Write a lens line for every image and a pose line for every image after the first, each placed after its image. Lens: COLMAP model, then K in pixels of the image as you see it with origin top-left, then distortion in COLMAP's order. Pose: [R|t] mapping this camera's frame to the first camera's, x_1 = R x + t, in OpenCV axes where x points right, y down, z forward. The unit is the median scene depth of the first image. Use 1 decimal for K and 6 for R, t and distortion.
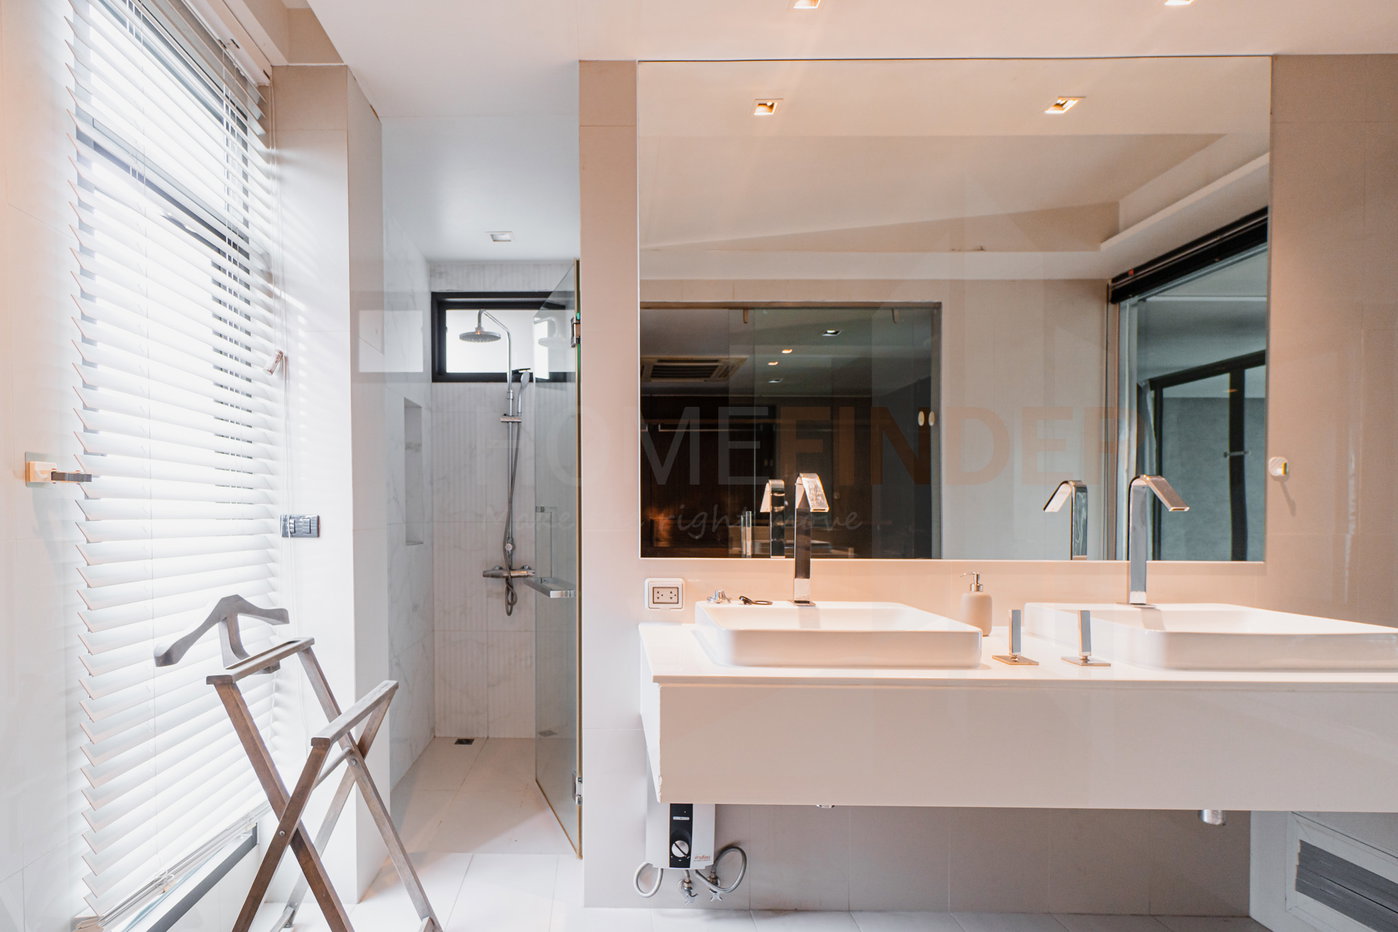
lens RADIAL K [[629.0, 0, 698.6], [0, 629.0, 529.2], [0, 0, 1]] dist [0.000171, -0.000067]
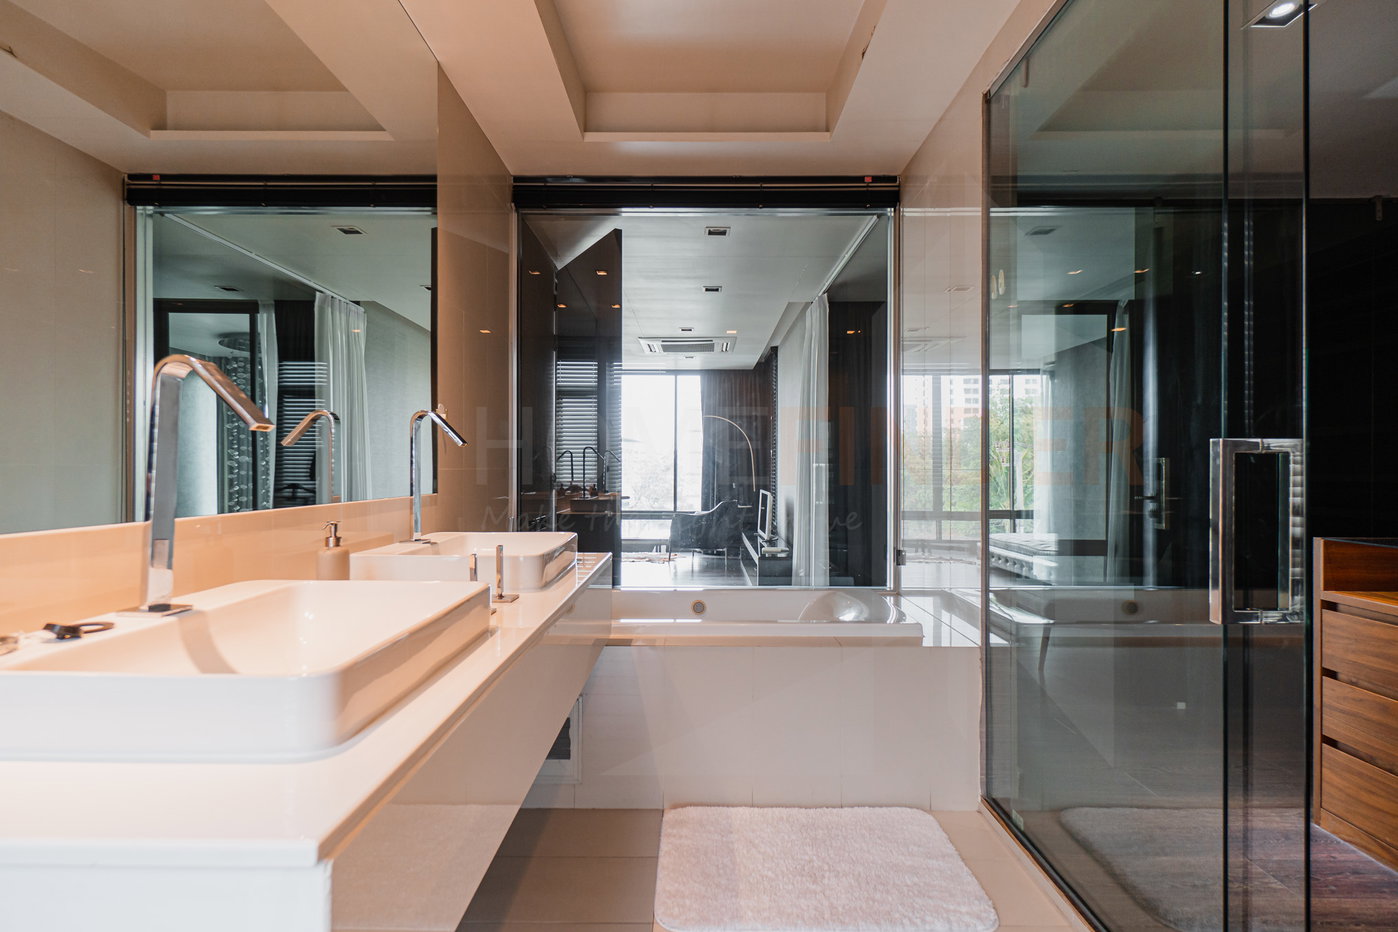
lens RADIAL K [[637.8, 0, 699.0], [0, 637.8, 466.0], [0, 0, 1]] dist [-0.001236, -0.000439]
pose [[0.145620, -0.007817, 0.989310, -0.093679], [0.019778, 0.999792, 0.004989, 0.002170], [-0.989143, 0.018840, 0.145744, 0.163014]]
